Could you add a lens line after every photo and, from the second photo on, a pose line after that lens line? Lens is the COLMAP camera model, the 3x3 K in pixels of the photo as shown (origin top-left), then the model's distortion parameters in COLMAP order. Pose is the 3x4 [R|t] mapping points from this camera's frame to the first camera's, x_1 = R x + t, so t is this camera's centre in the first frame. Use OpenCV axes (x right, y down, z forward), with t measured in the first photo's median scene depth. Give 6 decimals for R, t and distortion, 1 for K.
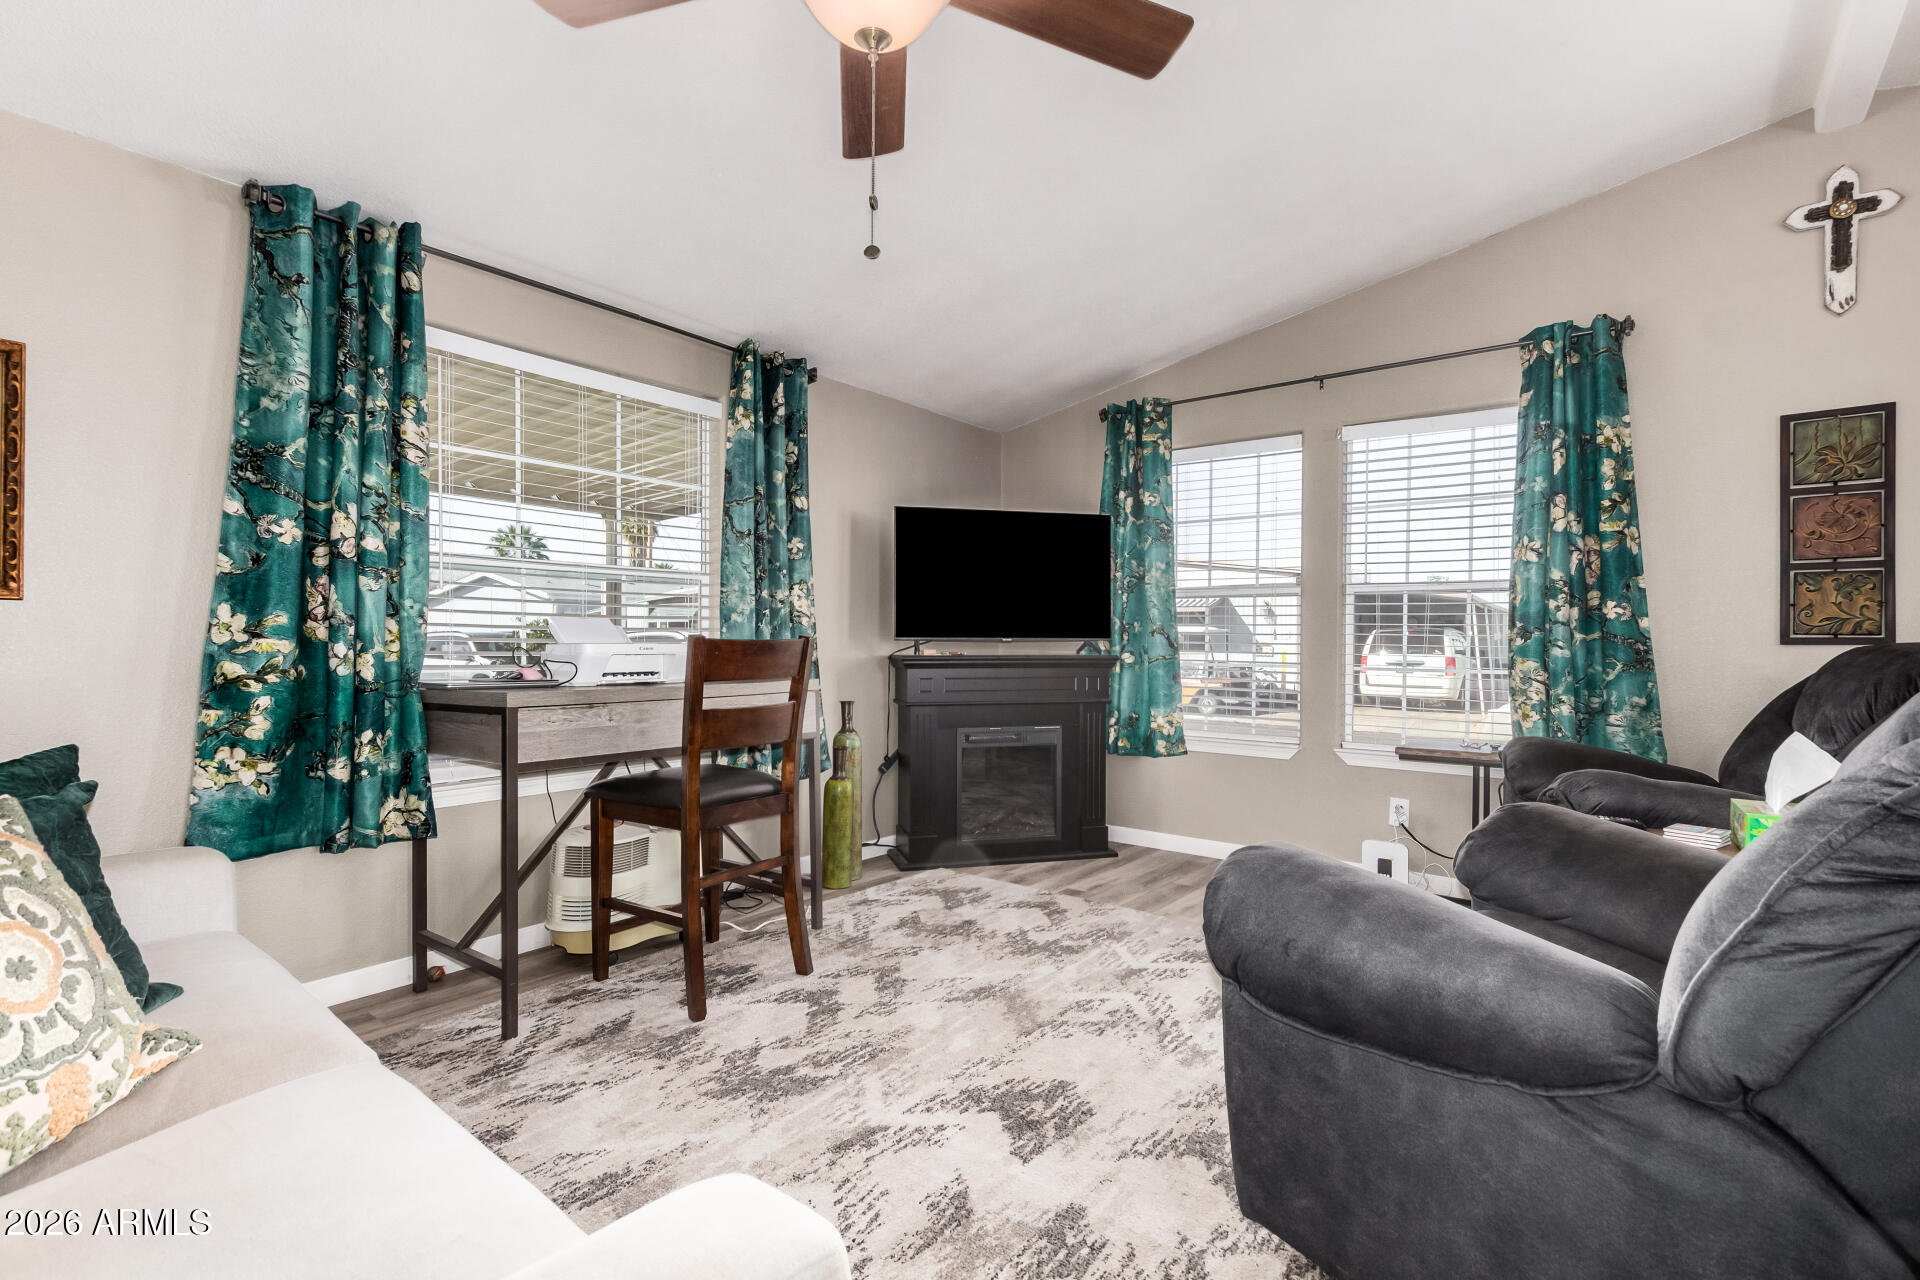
lens RADIAL K [[878.2, 0, 964.3], [0, 878.2, 658.3], [0, 0, 1]] dist [0.002796, 0.000654]
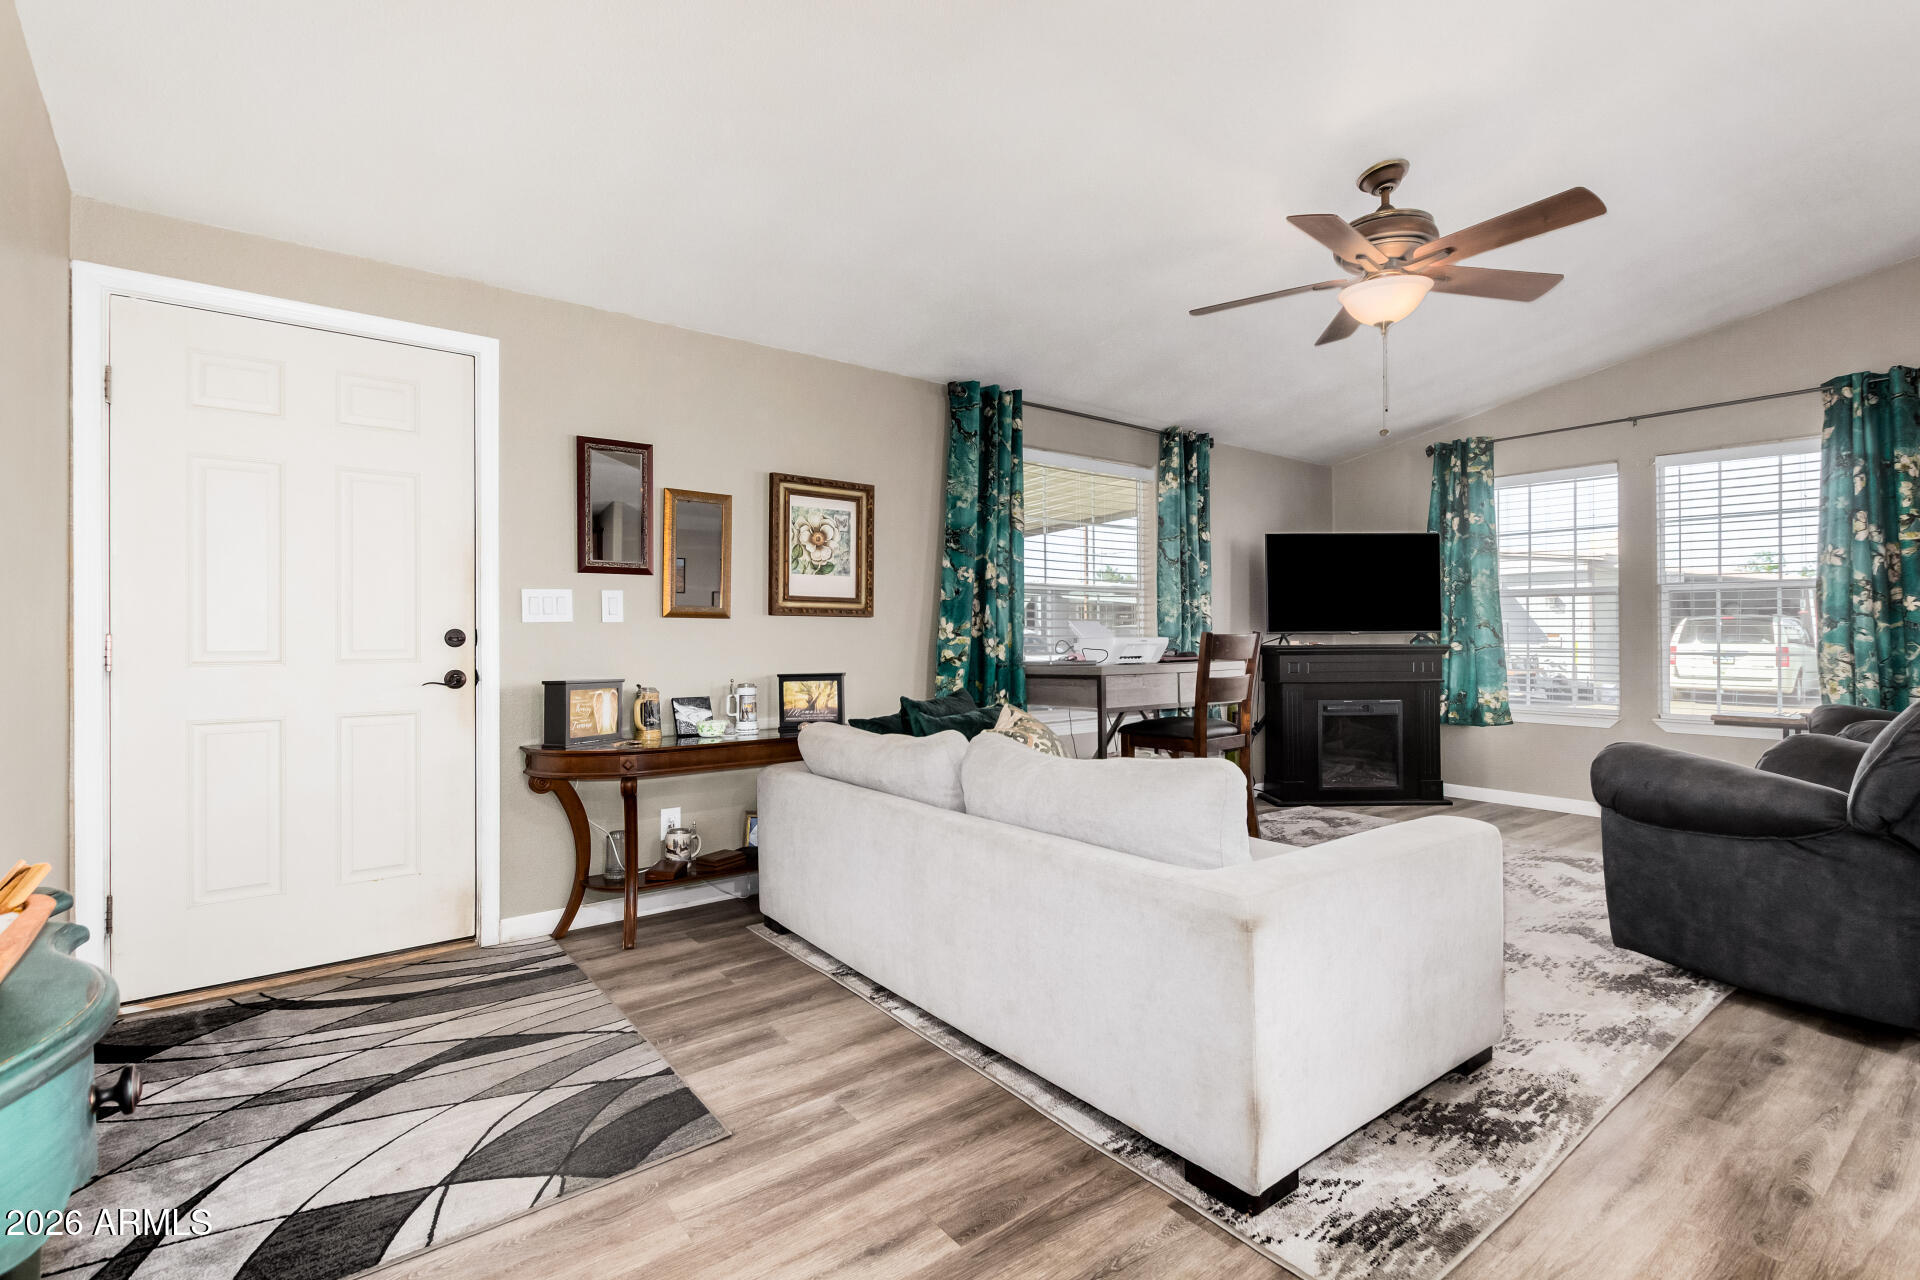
lens RADIAL K [[885.8, 0, 960.0], [0, 885.8, 640.0], [0, 0, 1]] dist [-0.000581, -0.001701]
pose [[0.969472, -0.008910, -0.245040, -0.235808], [0.005105, 0.999856, -0.016159, 0.008941], [0.245149, 0.014415, 0.969378, -0.485491]]
